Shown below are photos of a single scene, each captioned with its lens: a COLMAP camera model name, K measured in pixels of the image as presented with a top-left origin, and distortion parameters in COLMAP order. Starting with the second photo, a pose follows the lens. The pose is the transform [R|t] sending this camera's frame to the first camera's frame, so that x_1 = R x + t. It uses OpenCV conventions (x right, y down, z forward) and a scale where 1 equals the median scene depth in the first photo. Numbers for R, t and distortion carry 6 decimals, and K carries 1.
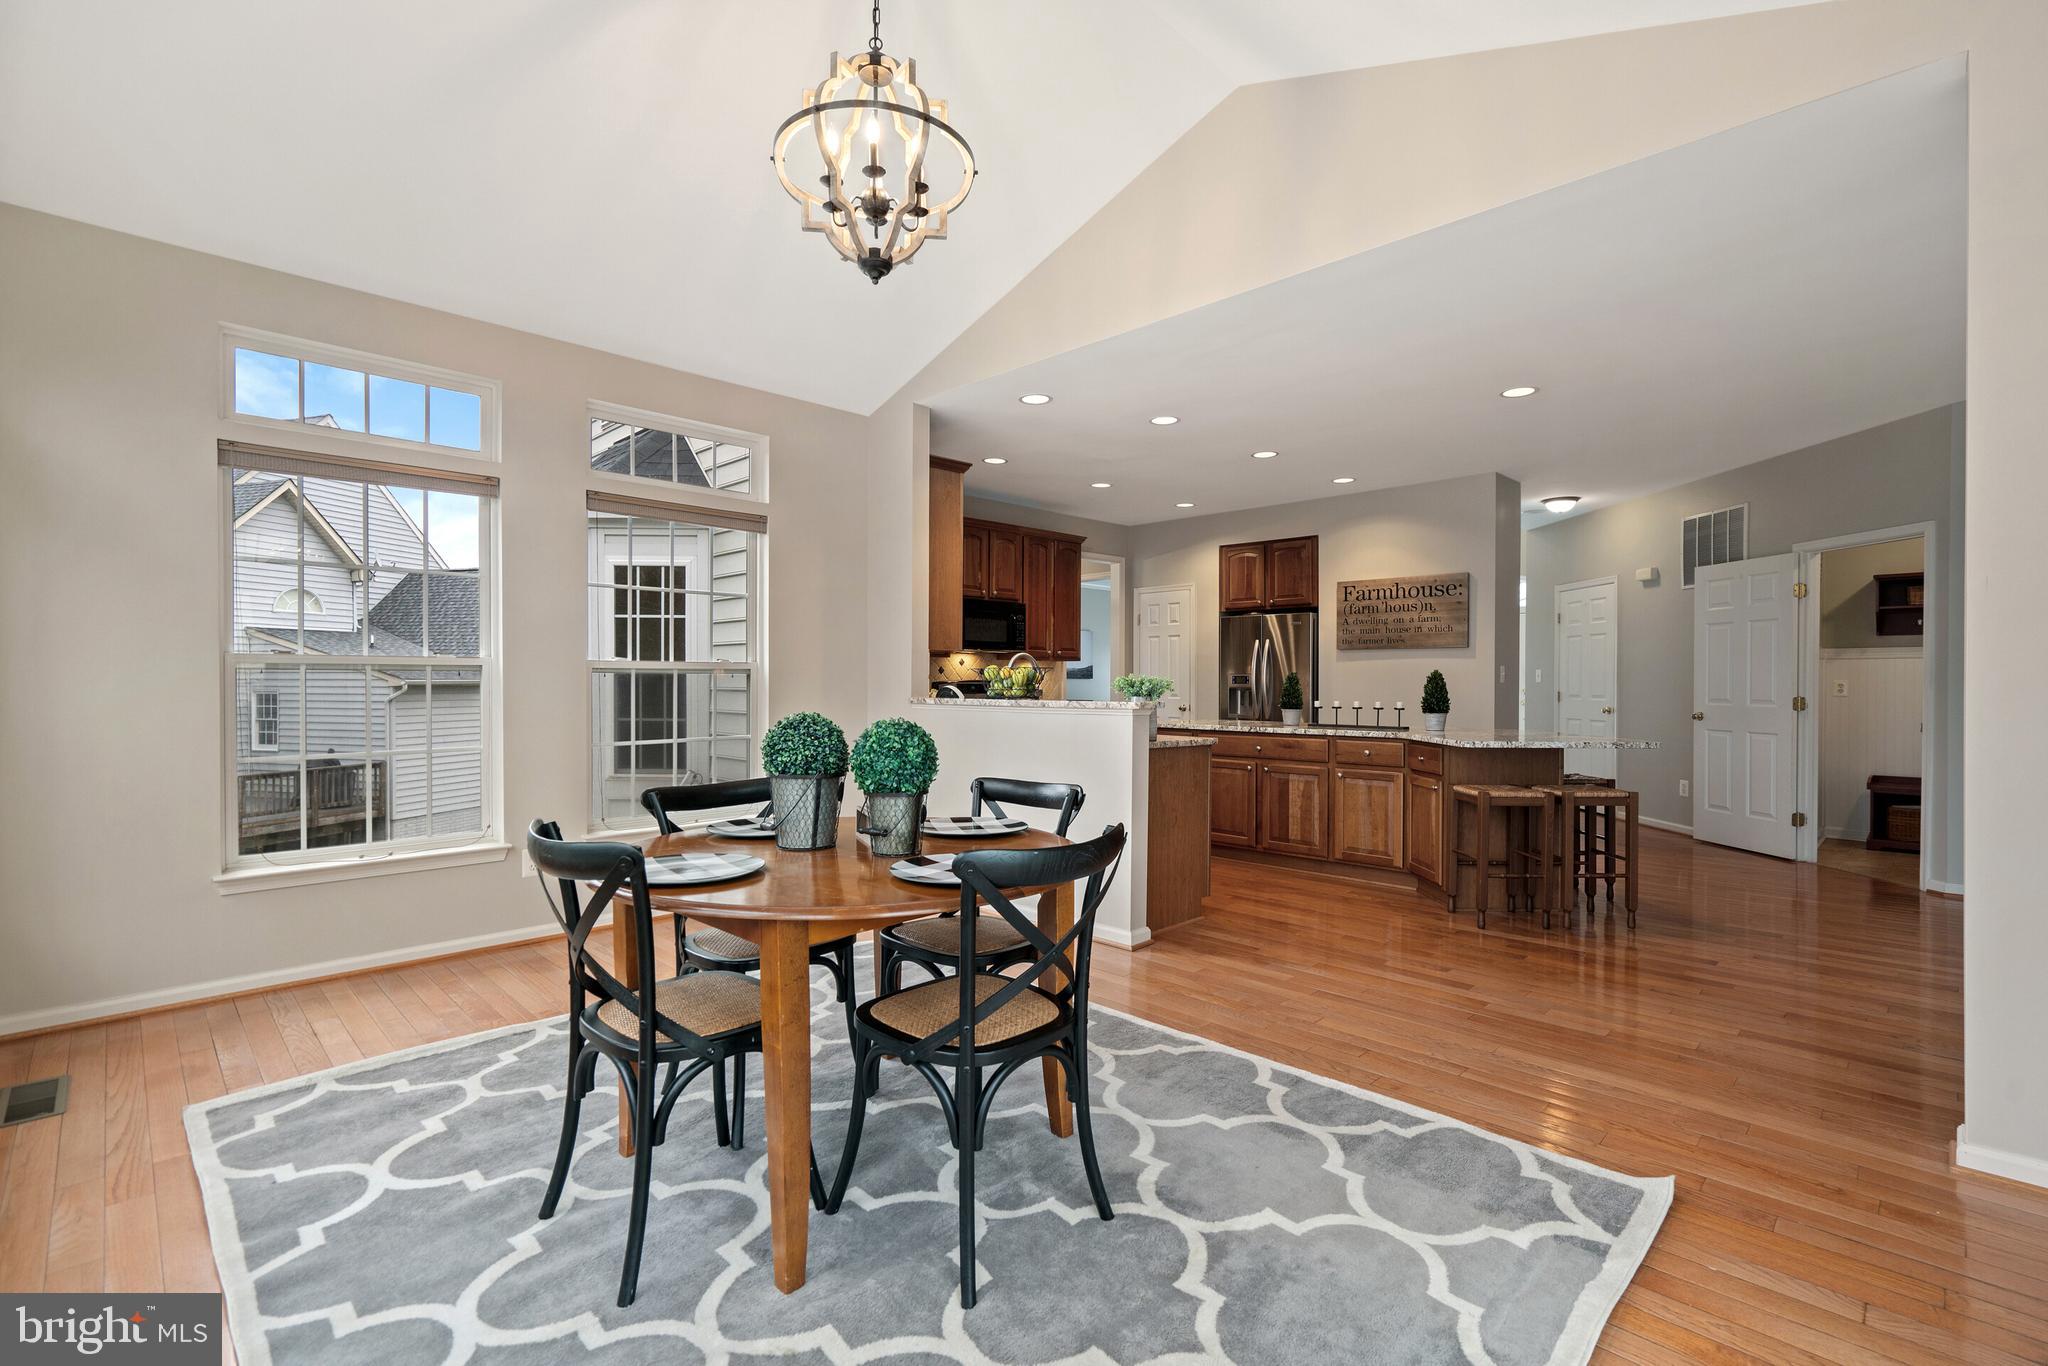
lens RADIAL K [[929.1, 0, 1029.5], [0, 929.1, 689.0], [0, 0, 1]] dist [-0.003974, 0.002568]
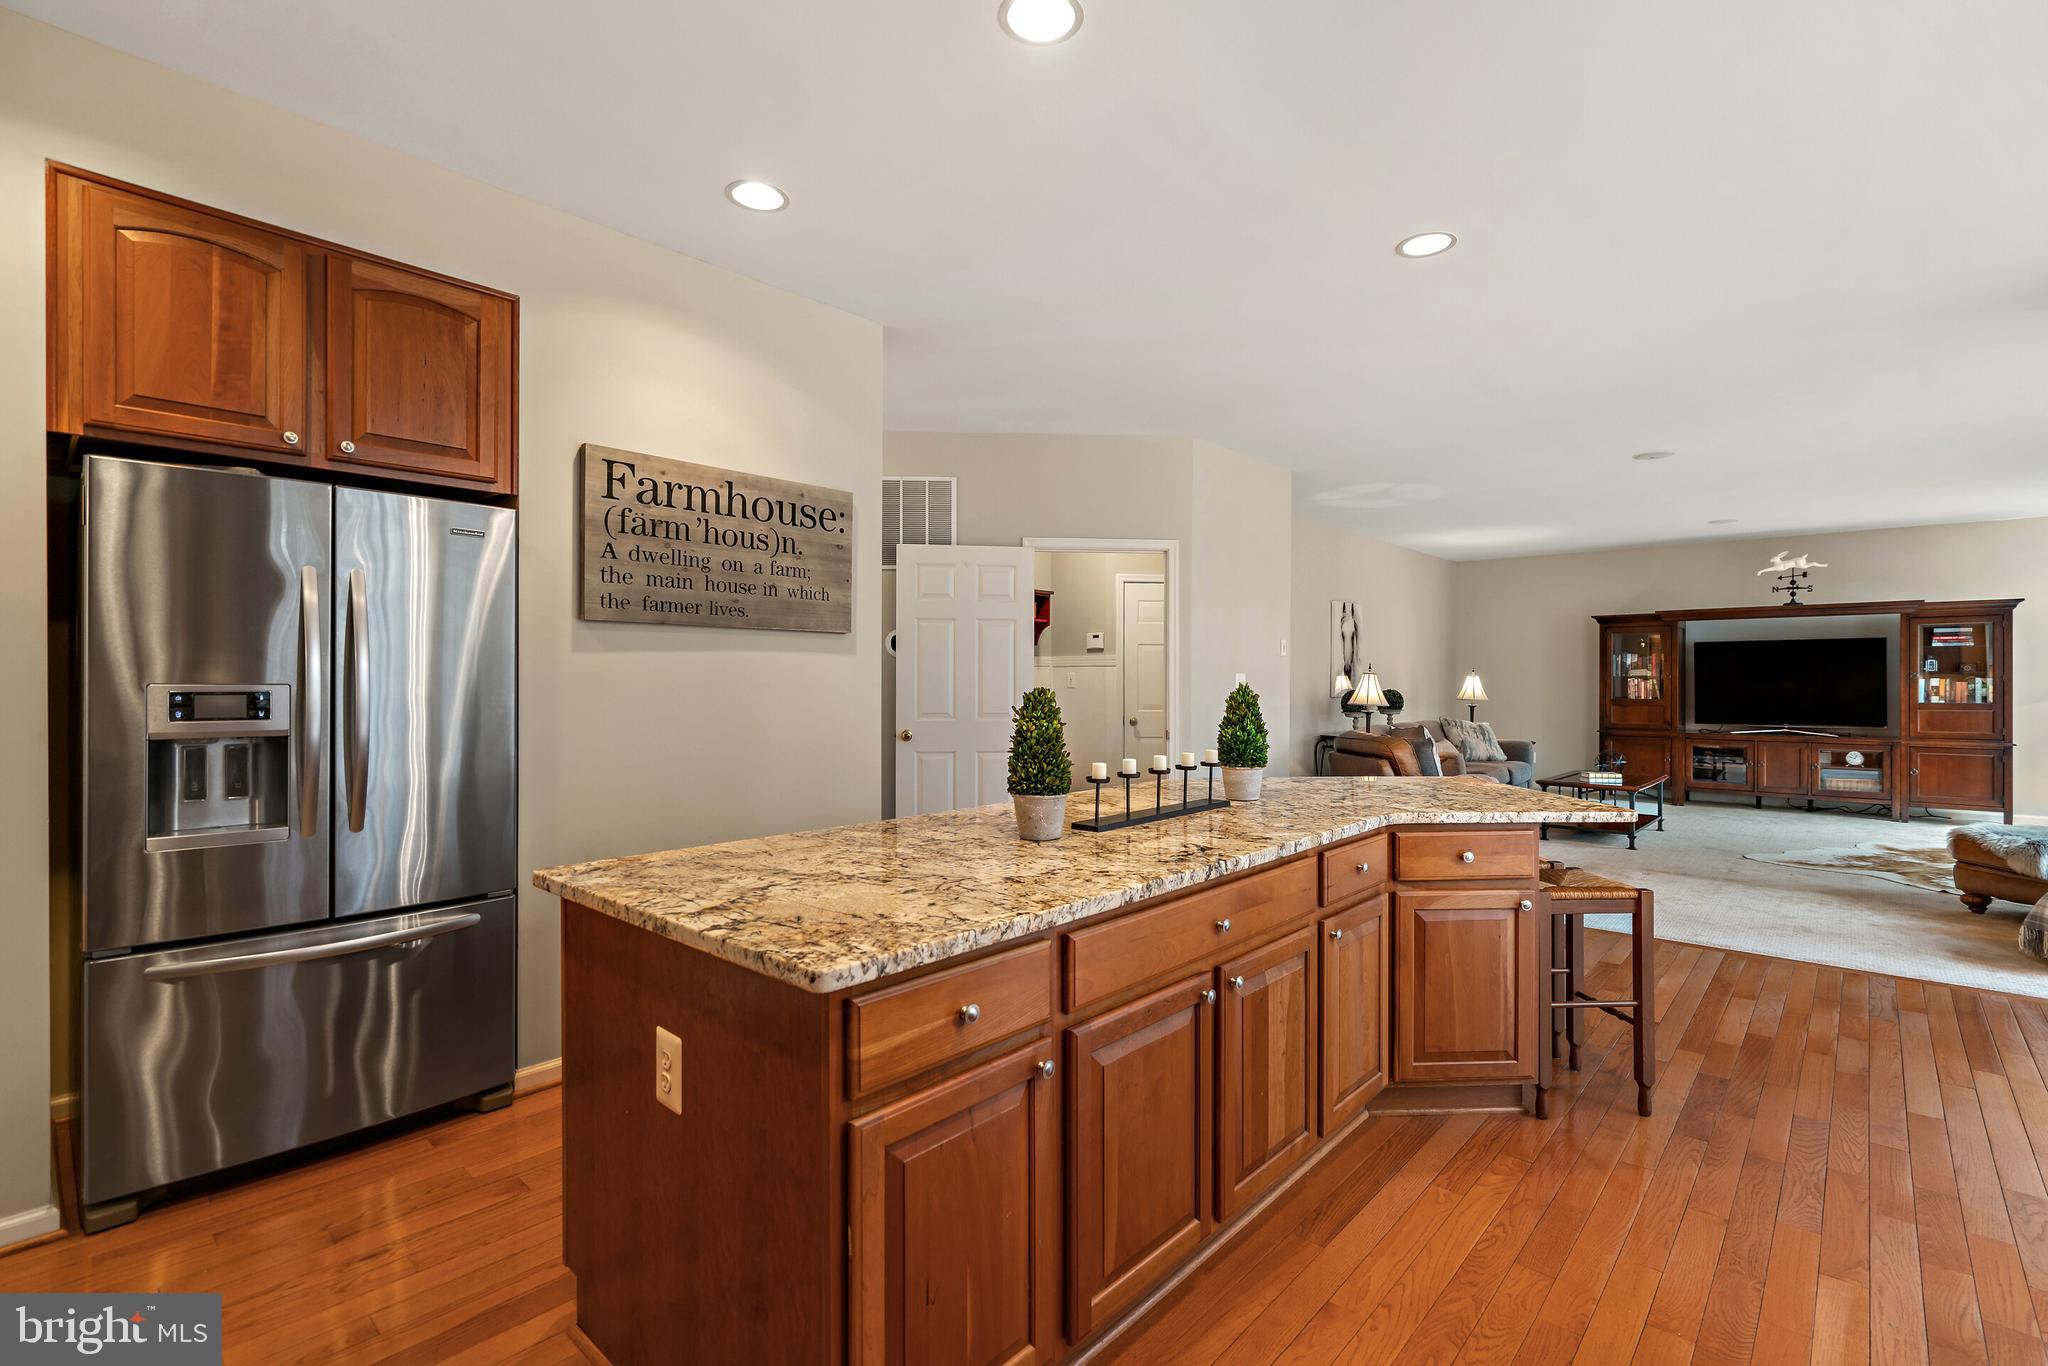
lens RADIAL K [[929.1, 0, 1019.0], [0, 929.1, 690.0], [0, 0, 1]] dist [-0.003974, 0.002568]
pose [[-0.036298, -0.014565, 0.999235, -0.061527], [0.005809, 0.999874, 0.014786, -0.019579], [-0.999324, 0.006342, -0.036209, 0.896946]]
